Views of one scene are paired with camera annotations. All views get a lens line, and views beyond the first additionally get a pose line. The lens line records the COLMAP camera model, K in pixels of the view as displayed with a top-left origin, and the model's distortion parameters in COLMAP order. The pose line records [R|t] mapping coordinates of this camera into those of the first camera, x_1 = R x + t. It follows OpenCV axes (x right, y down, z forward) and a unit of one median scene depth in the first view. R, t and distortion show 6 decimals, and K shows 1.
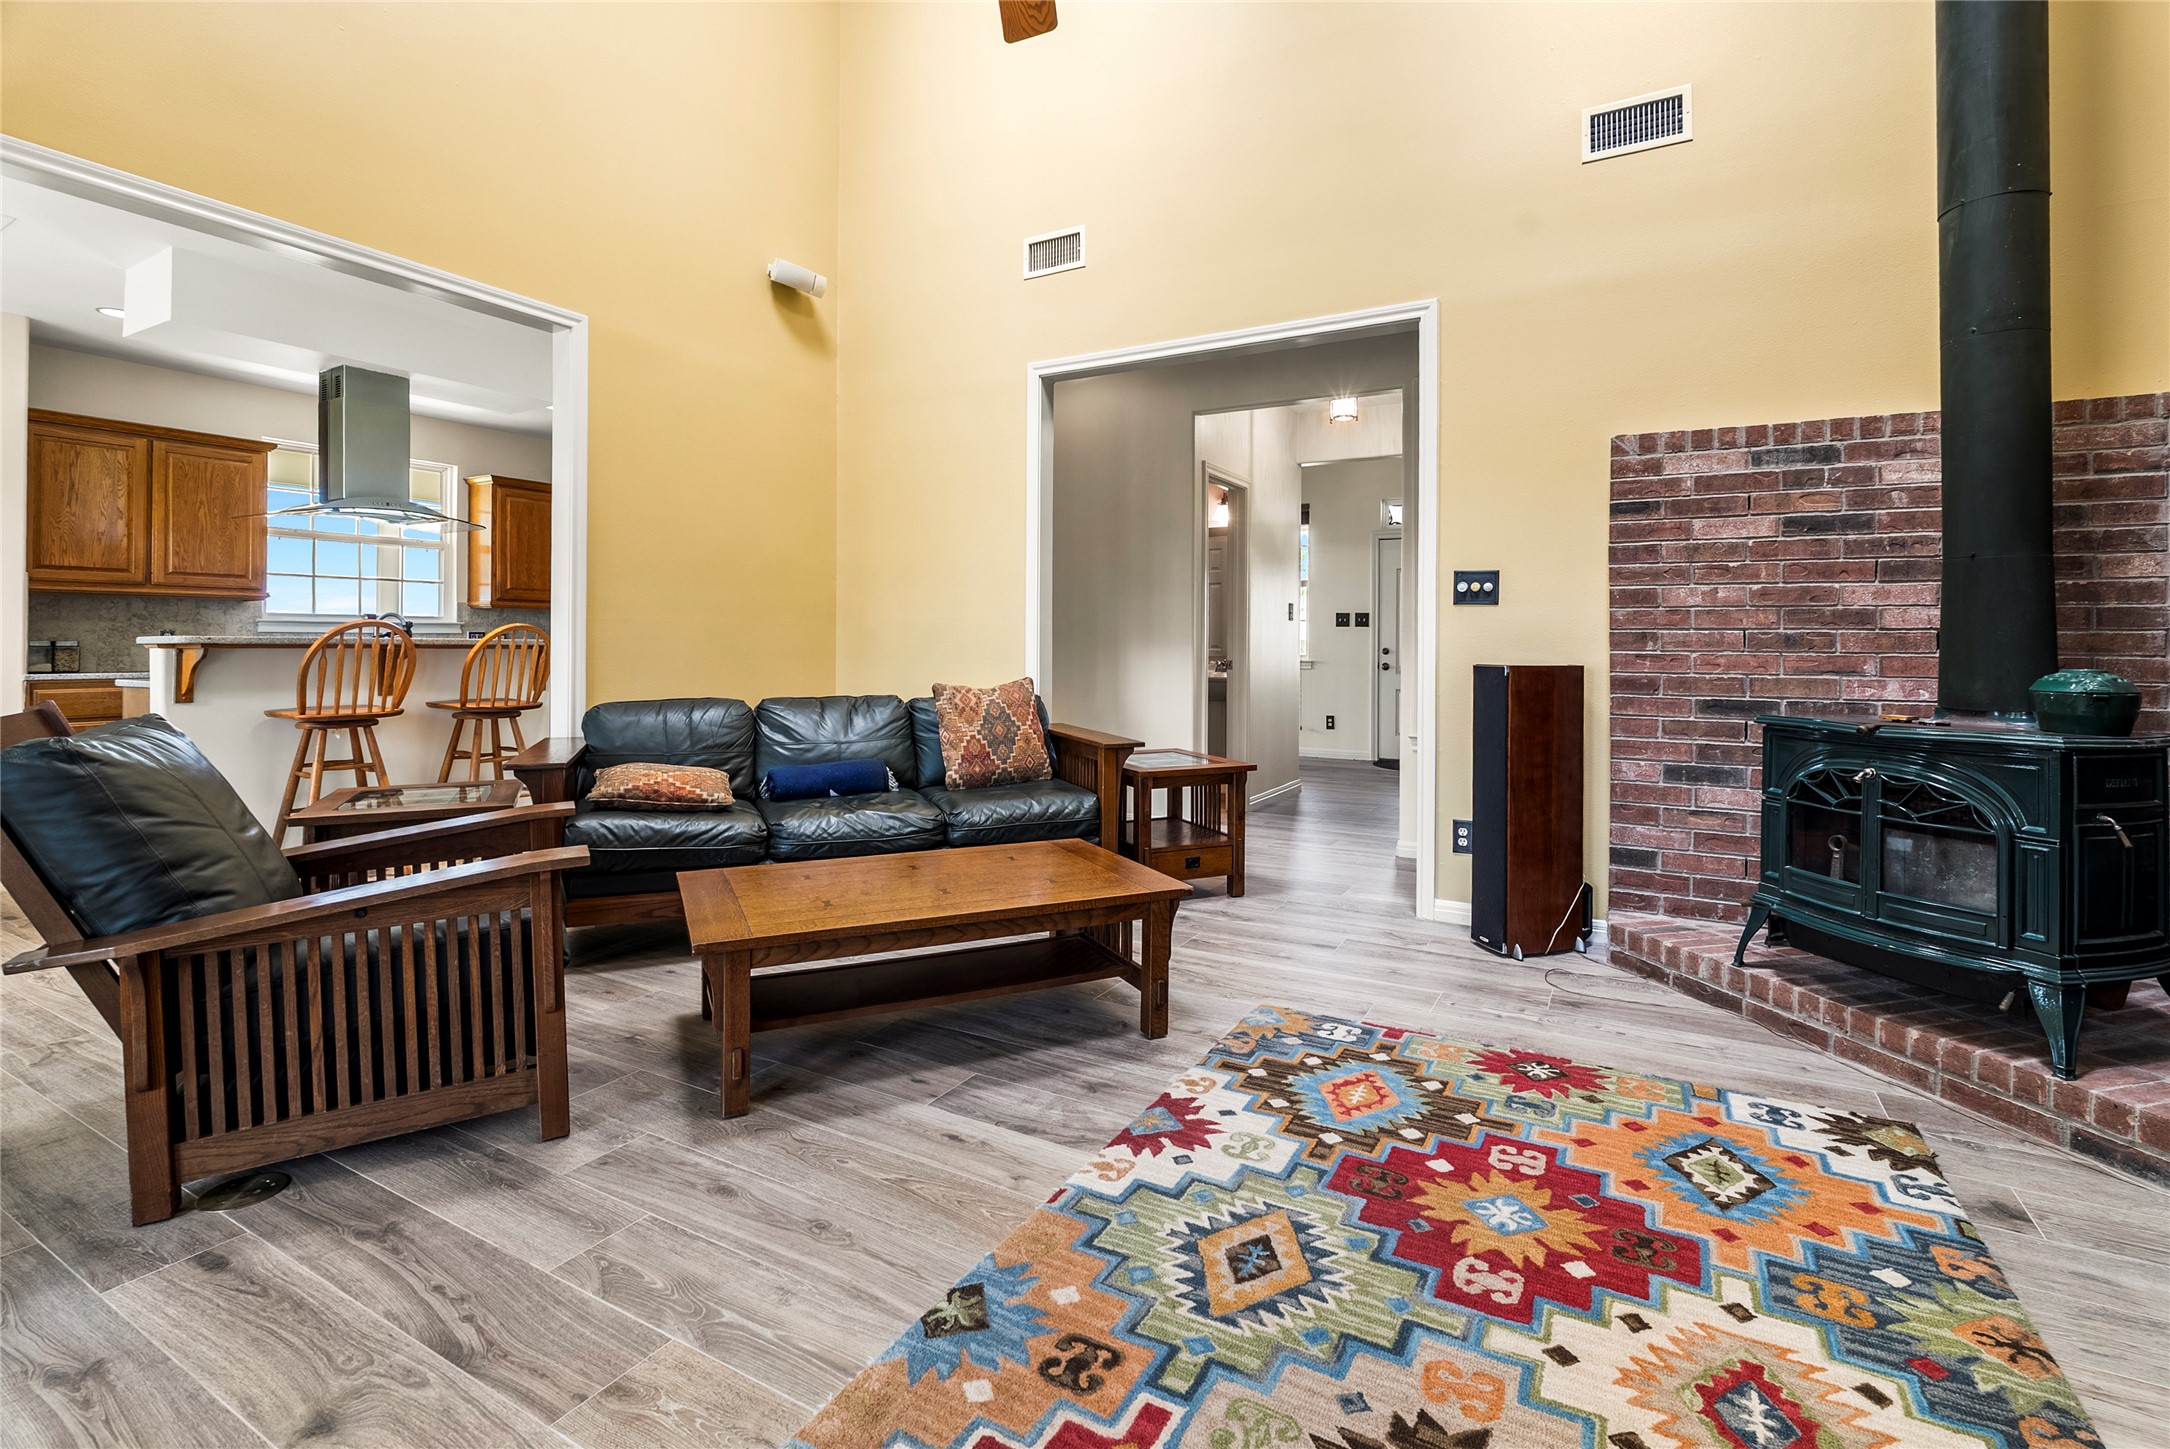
lens RADIAL K [[975.5, 0, 1075.0], [0, 975.5, 631.5], [0, 0, 1]] dist [-0.002322, 0.001018]
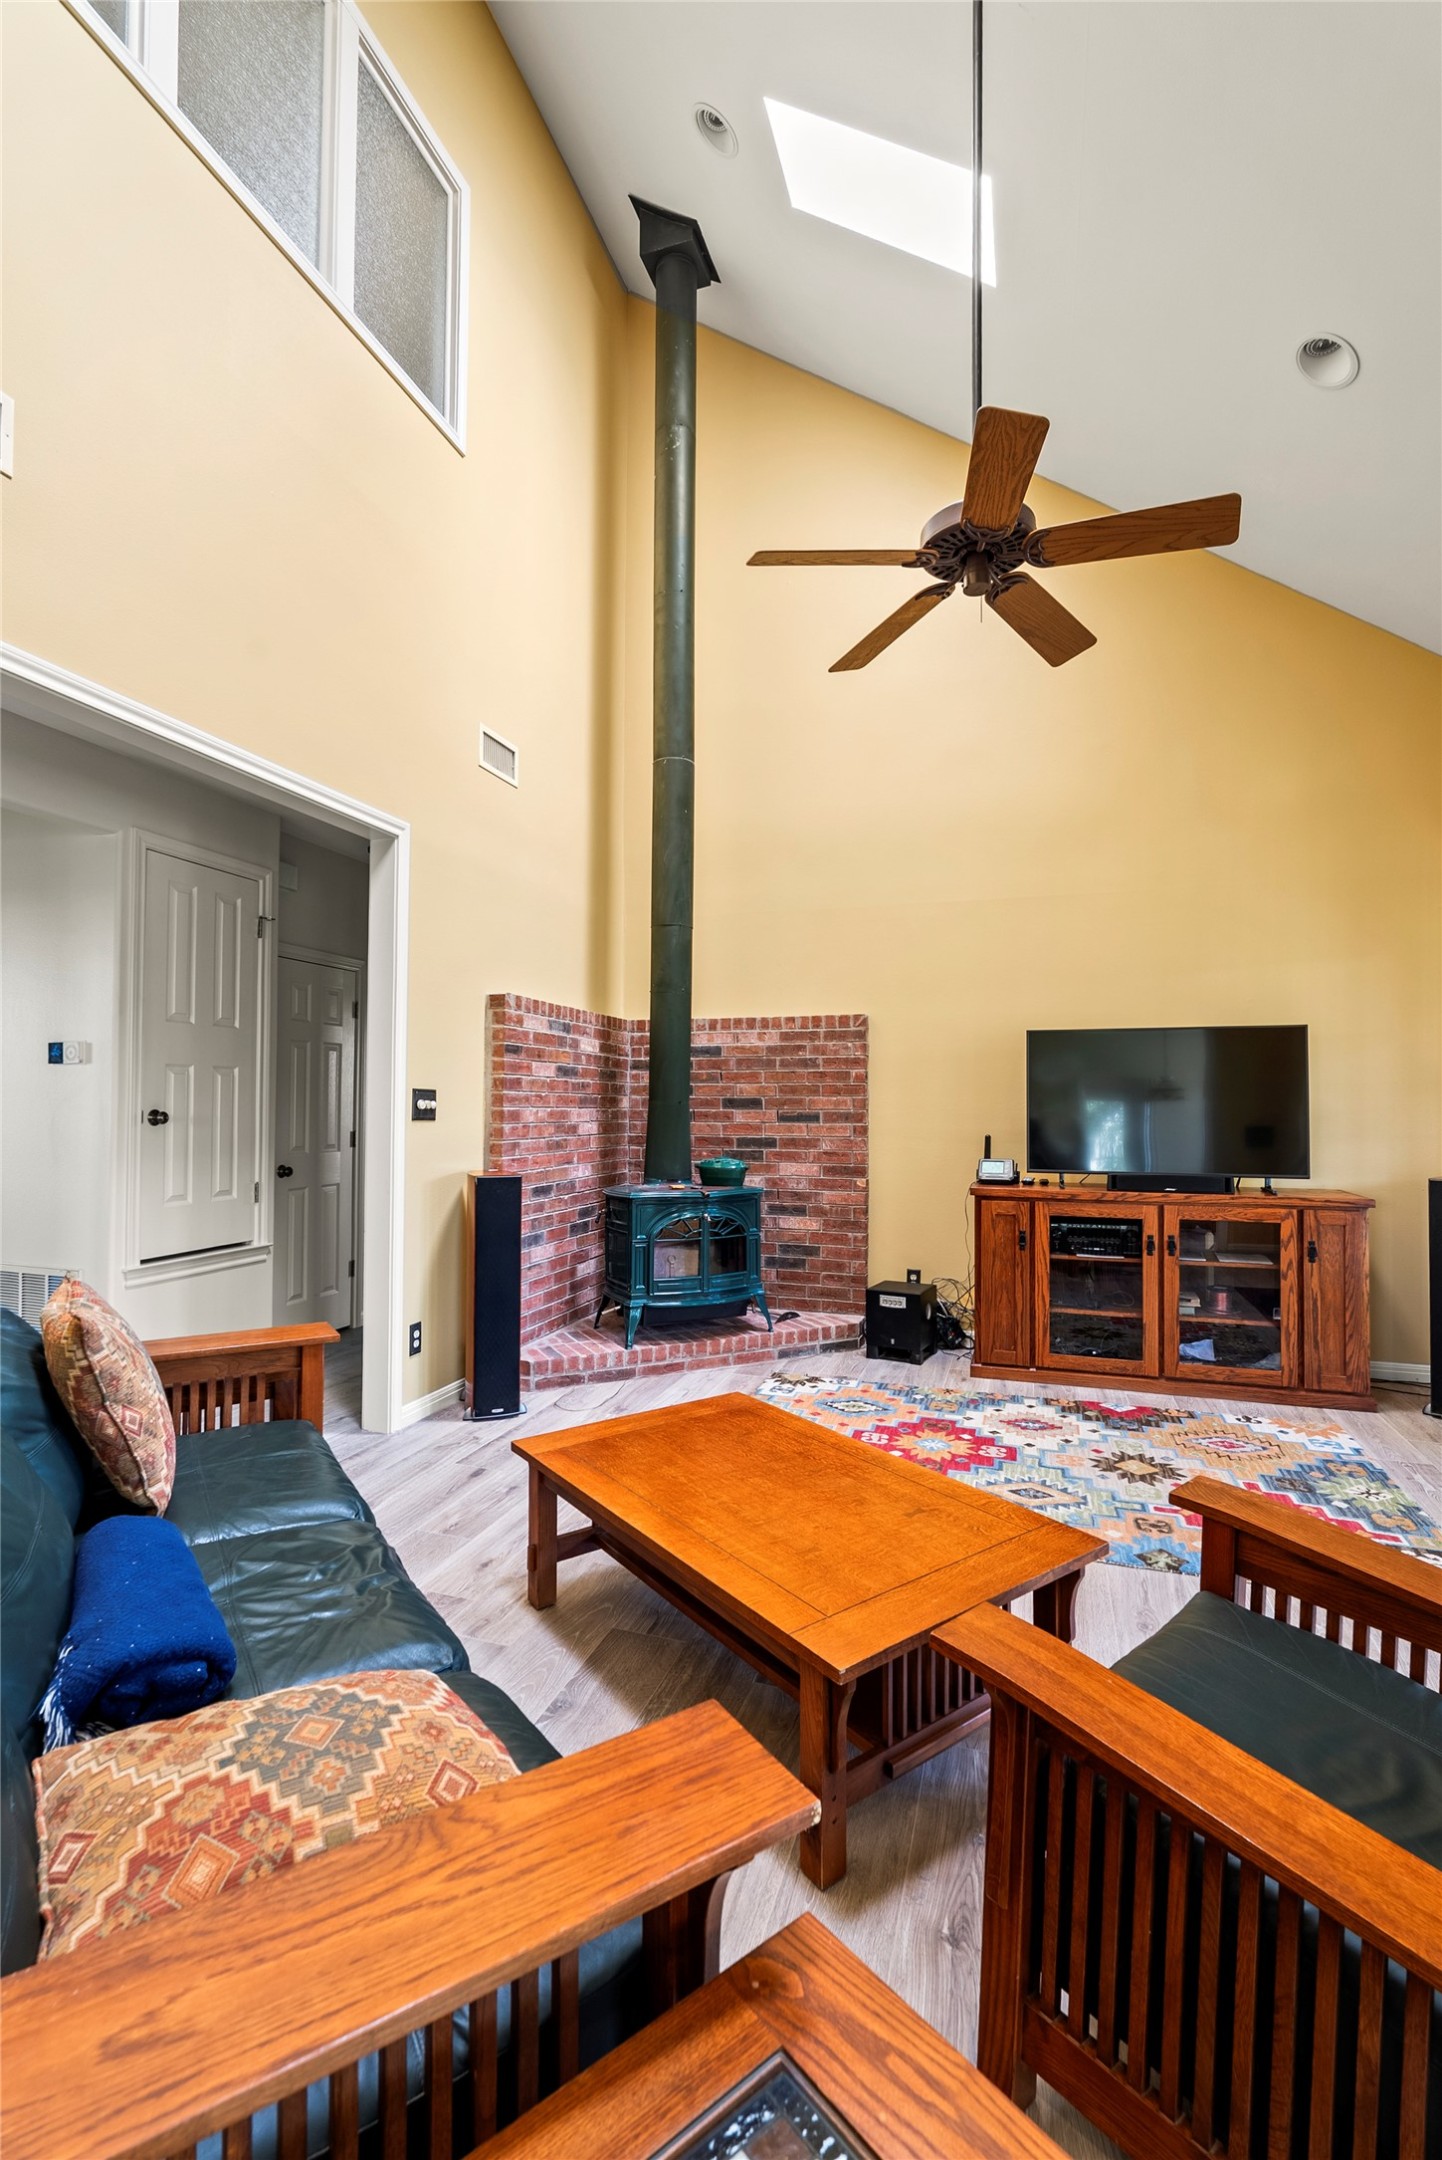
lens RADIAL K [[971.0, 0, 723.6], [0, 971.0, 1081.7], [0, 0, 1]] dist [-0.002322, 0.001018]
pose [[-0.199233, 0.011517, 0.979884, -1.230838], [-0.020978, 0.999652, -0.016015, -0.104884], [-0.979728, -0.023747, -0.198922, 1.536861]]
